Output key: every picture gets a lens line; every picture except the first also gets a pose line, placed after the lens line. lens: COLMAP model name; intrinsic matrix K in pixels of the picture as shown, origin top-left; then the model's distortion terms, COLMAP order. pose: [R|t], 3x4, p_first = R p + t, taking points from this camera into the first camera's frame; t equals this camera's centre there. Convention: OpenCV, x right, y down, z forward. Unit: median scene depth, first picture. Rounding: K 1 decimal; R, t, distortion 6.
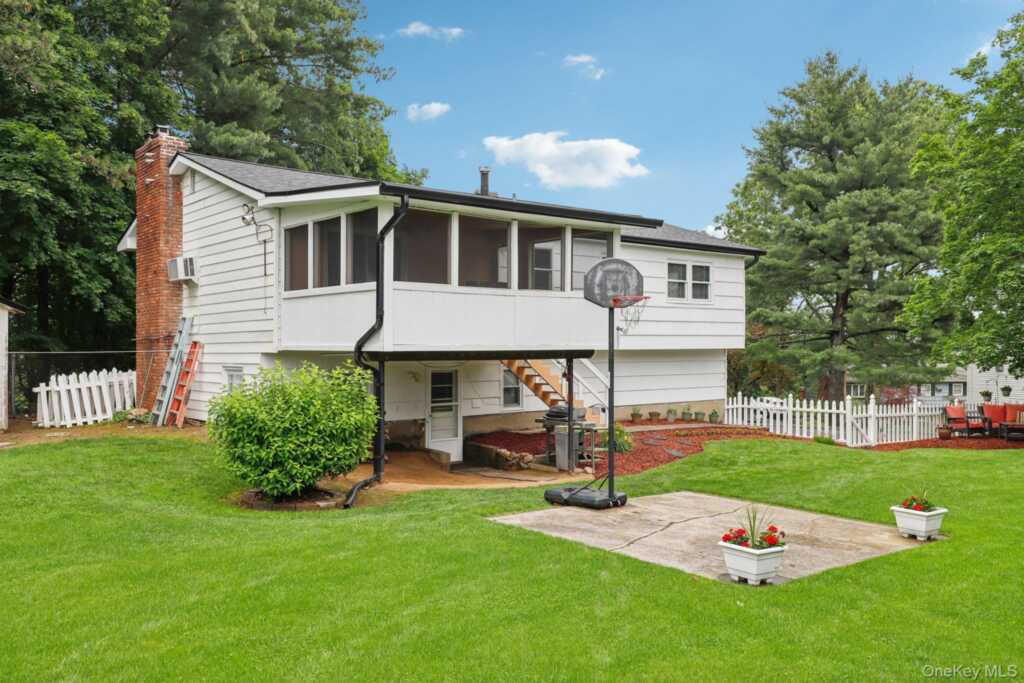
lens RADIAL K [[863.2, 0, 511.8], [0, 863.2, 356.0], [0, 0, 1]] dist [0.012359, 0.002698]
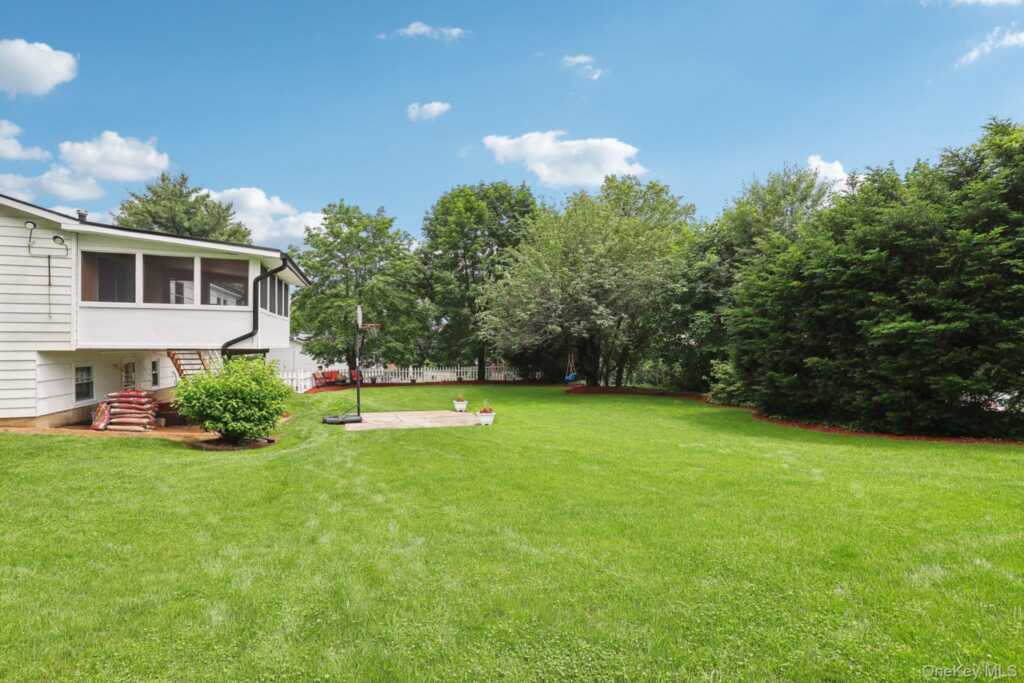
lens RADIAL K [[478.9, 0, 513.0], [0, 478.9, 343.9], [0, 0, 1]] dist [-0.005730, -0.000348]
pose [[0.355936, 0.004156, 0.934501, -0.555585], [0.007038, 0.999950, -0.007127, -0.003210], [-0.934484, 0.009114, 0.355889, 0.143628]]
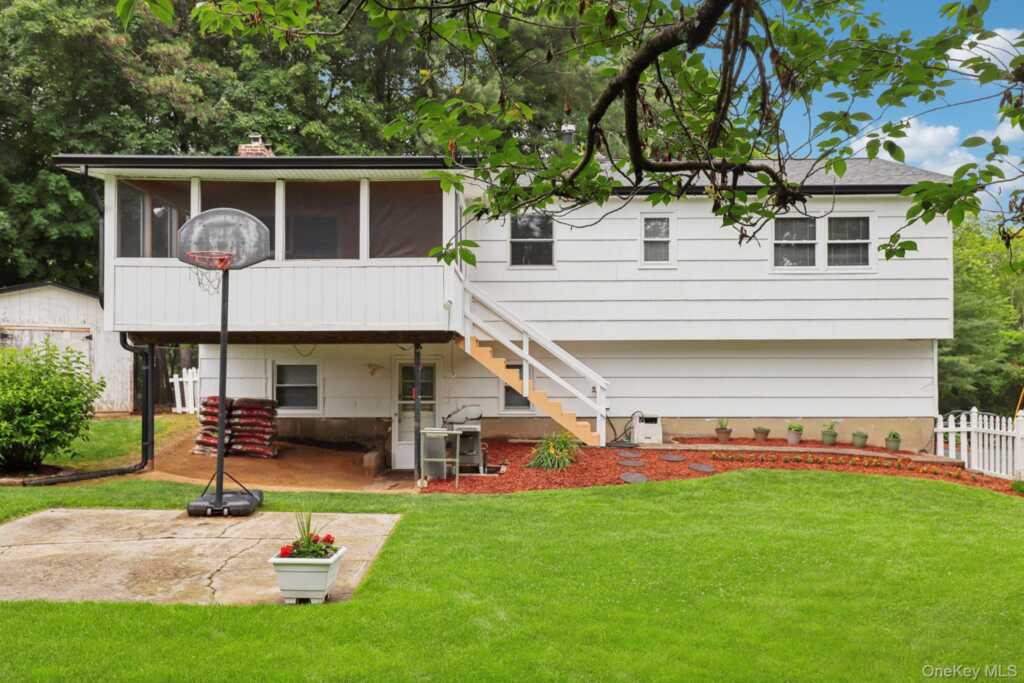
lens RADIAL K [[928.6, 0, 514.8], [0, 928.6, 341.6], [0, 0, 1]] dist [0.003261, 0.007161]
pose [[0.778706, -0.014425, -0.627223, 0.569340], [-0.008998, 0.999376, -0.034156, 0.025355], [0.627325, 0.032241, 0.778090, 0.320846]]
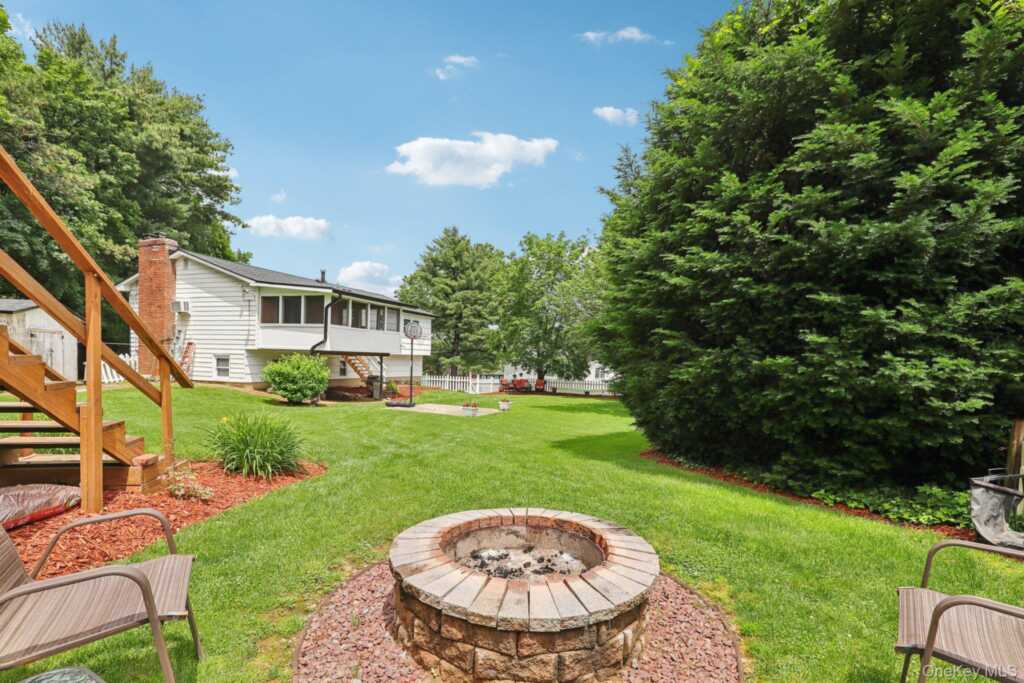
lens RADIAL K [[478.9, 0, 521.8], [0, 478.9, 371.3], [0, 0, 1]] dist [-0.005730, -0.000348]
pose [[0.857853, 0.018109, 0.513576, -0.259525], [-0.028352, 0.999525, 0.012114, 0.015420], [-0.513113, -0.024953, 0.857958, -0.380485]]
